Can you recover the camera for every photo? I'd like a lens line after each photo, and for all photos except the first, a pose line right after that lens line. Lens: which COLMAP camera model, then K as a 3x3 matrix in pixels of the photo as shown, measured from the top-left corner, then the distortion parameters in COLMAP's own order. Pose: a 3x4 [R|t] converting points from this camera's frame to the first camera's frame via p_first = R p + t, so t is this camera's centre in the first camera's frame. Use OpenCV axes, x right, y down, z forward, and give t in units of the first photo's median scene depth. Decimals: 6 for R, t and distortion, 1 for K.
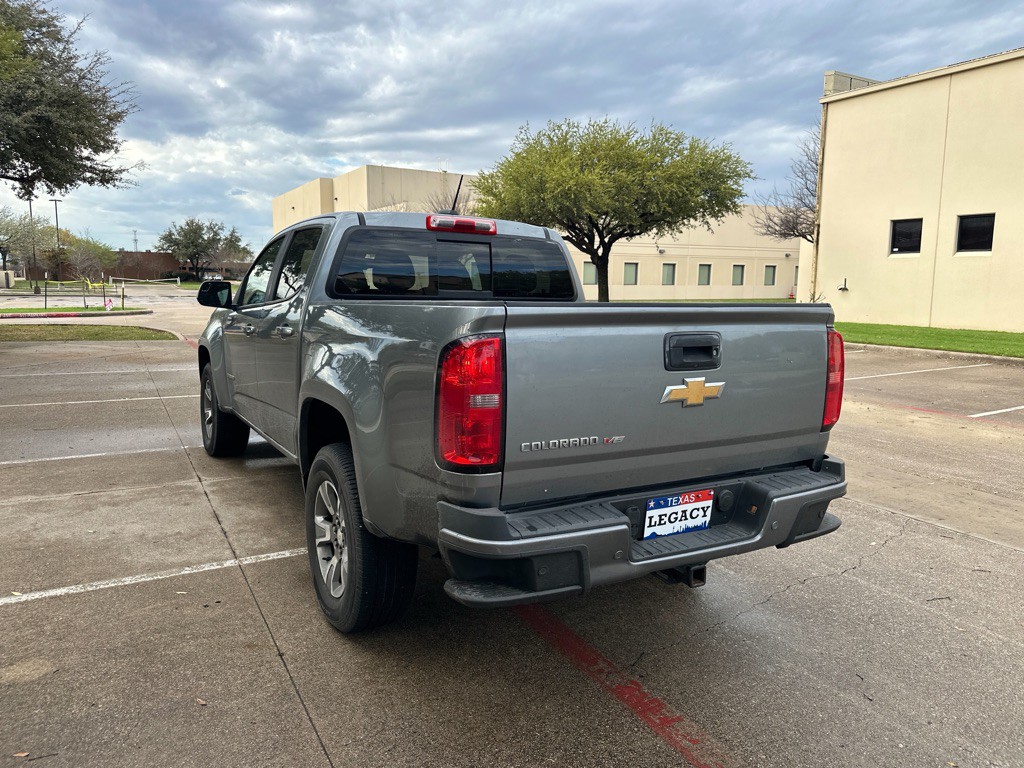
lens RADIAL K [[724.9, 0, 518.6], [0, 724.9, 380.6], [0, 0, 1]] dist [0.006410, -0.004230]
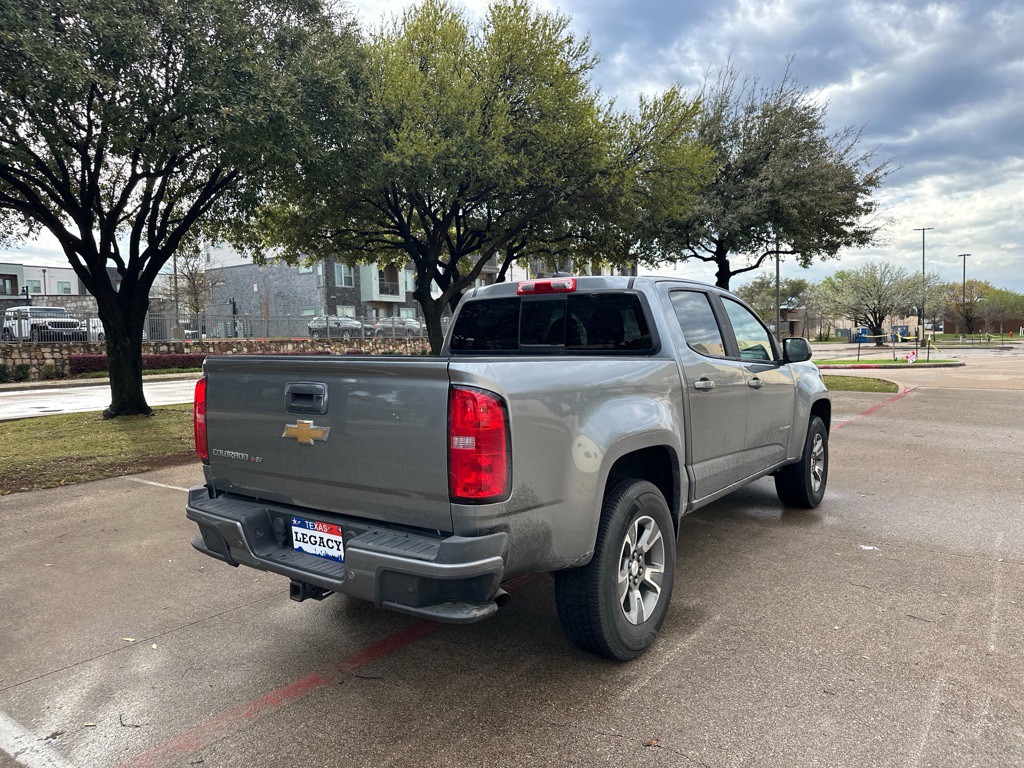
lens RADIAL K [[715.4, 0, 499.7], [0, 715.4, 385.1], [0, 0, 1]] dist [0.026789, -0.004812]
pose [[0.401610, 0.027507, -0.915398, 0.729339], [-0.086926, 0.996181, -0.008202, -0.040412], [0.911676, 0.082866, 0.402467, 0.414487]]
